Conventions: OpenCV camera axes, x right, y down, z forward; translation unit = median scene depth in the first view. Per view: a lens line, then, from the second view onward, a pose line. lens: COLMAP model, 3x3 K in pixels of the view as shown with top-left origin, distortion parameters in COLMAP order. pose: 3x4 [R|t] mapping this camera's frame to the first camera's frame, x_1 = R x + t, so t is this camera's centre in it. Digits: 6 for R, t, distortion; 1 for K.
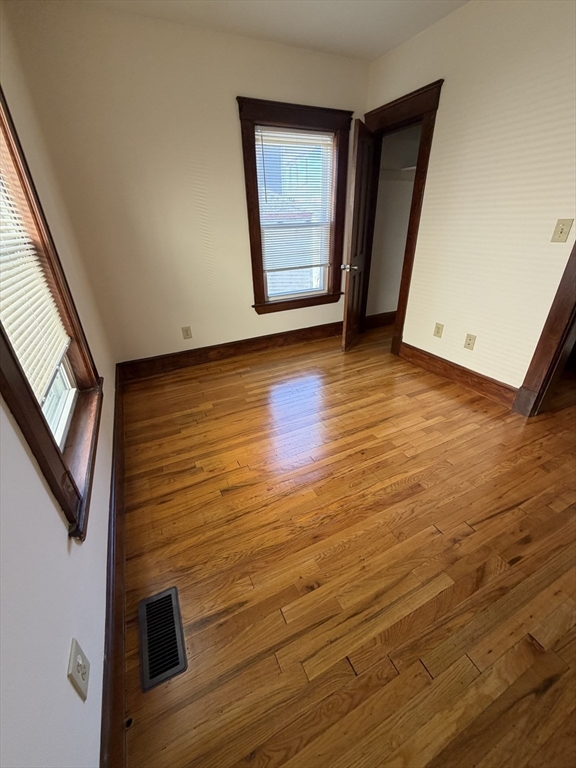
lens RADIAL K [[307.5, 0, 288.3], [0, 307.5, 381.3], [0, 0, 1]] dist [-0.000293, 0.000521]
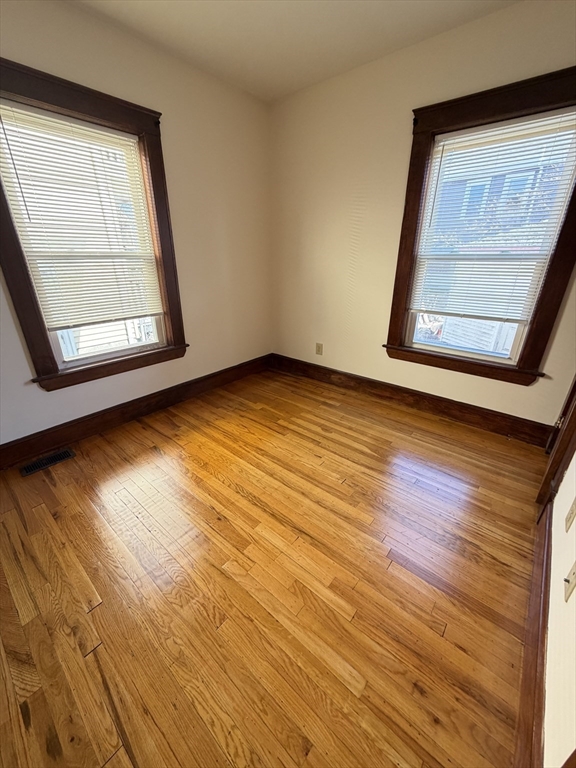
lens RADIAL K [[307.5, 0, 284.4], [0, 307.5, 379.8], [0, 0, 1]] dist [-0.000293, 0.000521]
pose [[0.400460, 0.375851, -0.835684, 0.672954], [-0.438220, 0.879505, 0.185565, -0.254817], [0.804733, 0.291902, 0.516912, 0.468506]]
